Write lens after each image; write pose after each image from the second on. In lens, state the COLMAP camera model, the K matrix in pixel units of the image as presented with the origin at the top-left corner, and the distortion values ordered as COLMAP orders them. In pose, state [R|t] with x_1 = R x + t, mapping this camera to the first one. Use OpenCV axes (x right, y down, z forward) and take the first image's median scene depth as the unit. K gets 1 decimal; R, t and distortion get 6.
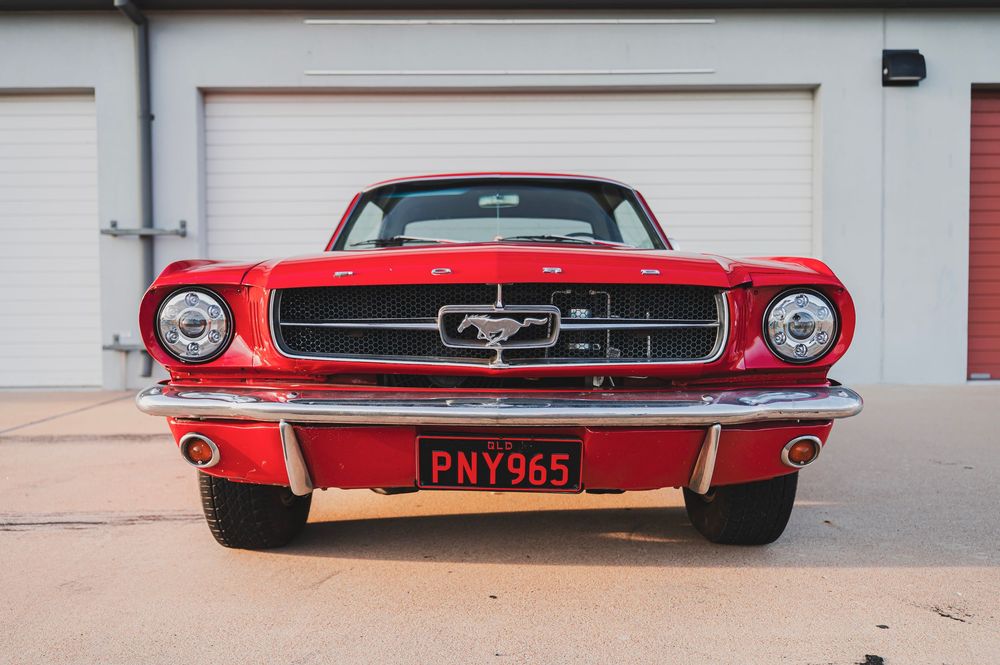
lens RADIAL K [[821.7, 0, 500.0], [0, 821.7, 332.5], [0, 0, 1]] dist [-0.000558, -0.007799]
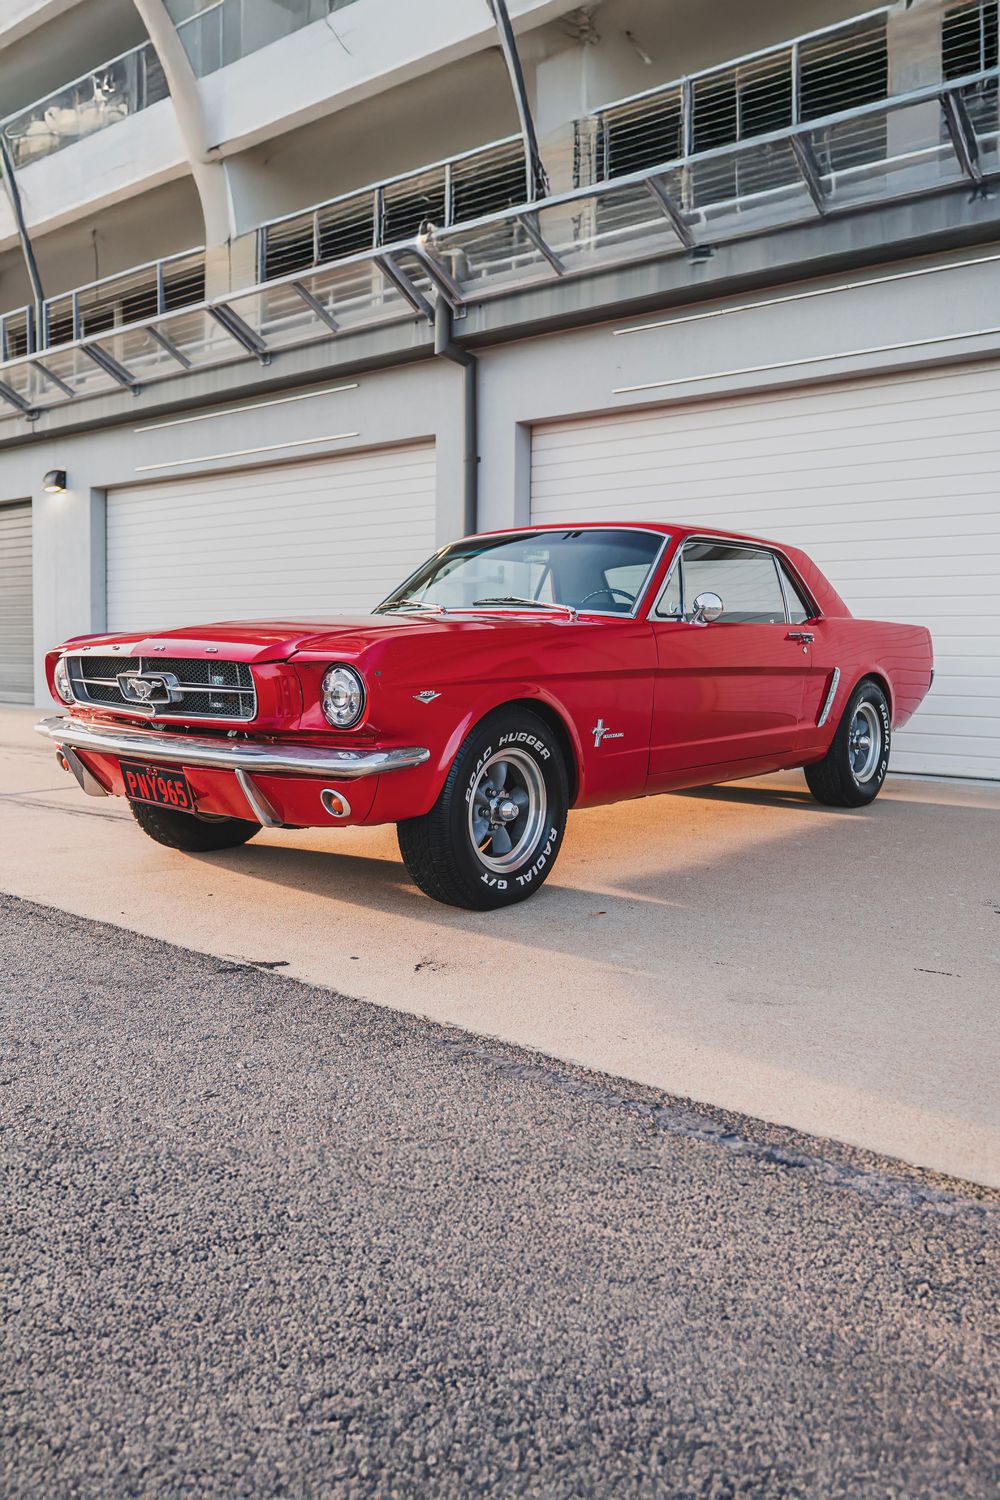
lens RADIAL K [[1247.6, 0, 428.7], [0, 1247.6, 644.5], [0, 0, 1]] dist [0.000574, -0.002129]
pose [[0.728774, 0.010401, -0.684675, 1.707767], [-0.037609, 0.998983, -0.024856, -0.042736], [0.683721, 0.043864, 0.728424, -0.229852]]
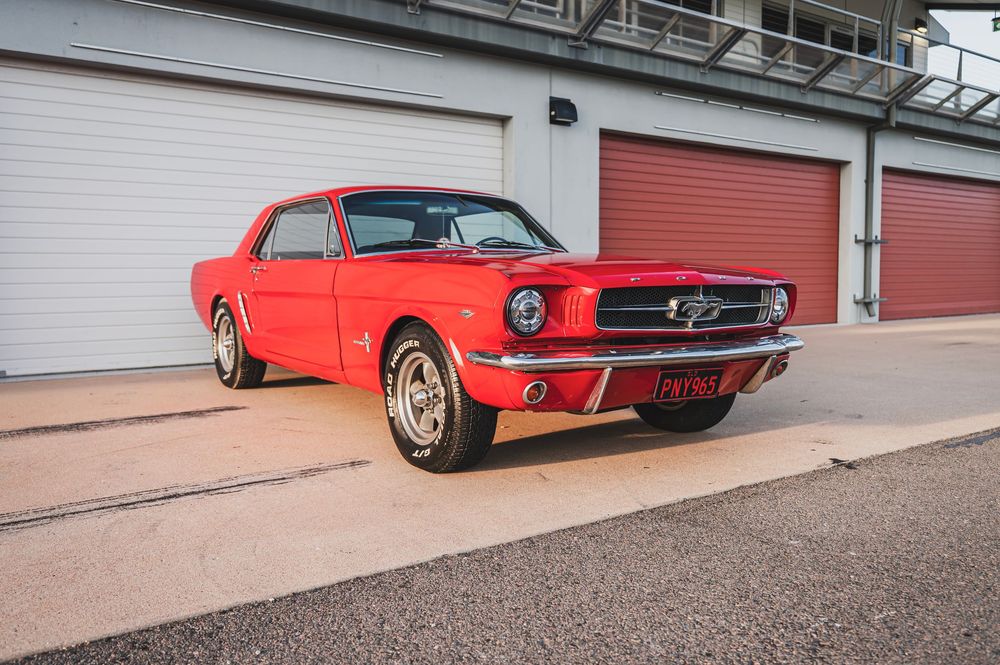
lens RADIAL K [[821.7, 0, 500.0], [0, 821.7, 332.5], [0, 0, 1]] dist [-0.000558, -0.007799]
pose [[0.819241, -0.037127, 0.572246, -1.304442], [0.019366, 0.999124, 0.037098, -0.027401], [-0.573122, -0.019310, 0.819243, -0.227815]]
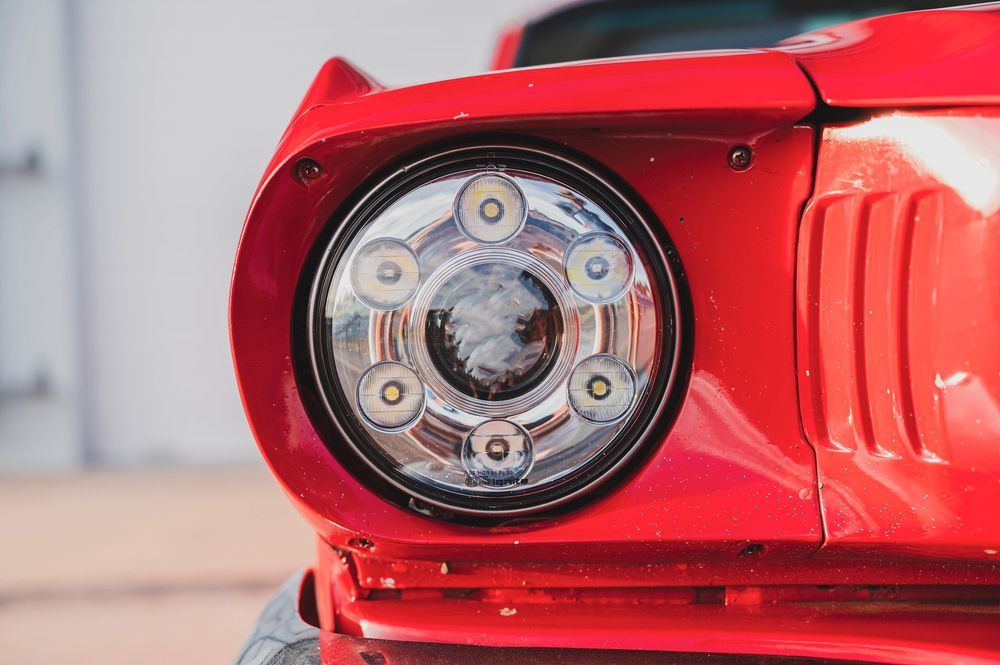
lens RADIAL K [[1266.8, 0, 500.0], [0, 1266.8, 332.5], [0, 0, 1]] dist [0.011047, 0.017805]
pose [[0.999643, -0.019962, 0.017746, -0.378810], [0.020188, 0.999716, -0.012661, -0.005624], [-0.017488, 0.013015, 0.999762, 0.692488]]
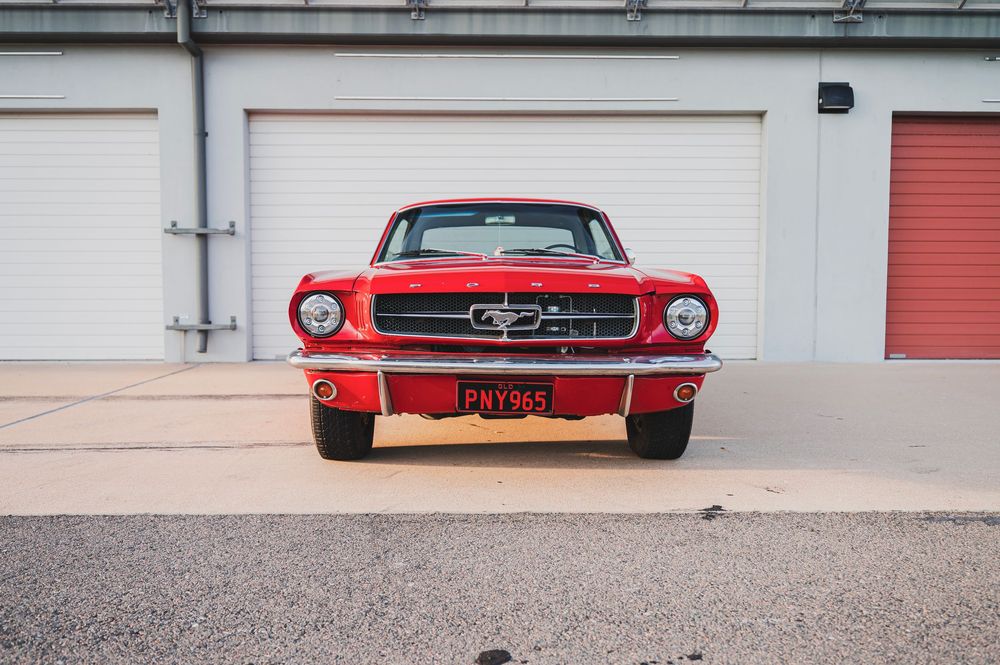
lens RADIAL K [[821.7, 0, 500.0], [0, 821.7, 332.5], [0, 0, 1]] dist [-0.000558, -0.007799]
pose [[0.999923, 0.006242, 0.010687, -0.028947], [-0.006473, 0.999743, 0.021718, -0.011055], [-0.010549, -0.021786, 0.999707, -0.665454]]
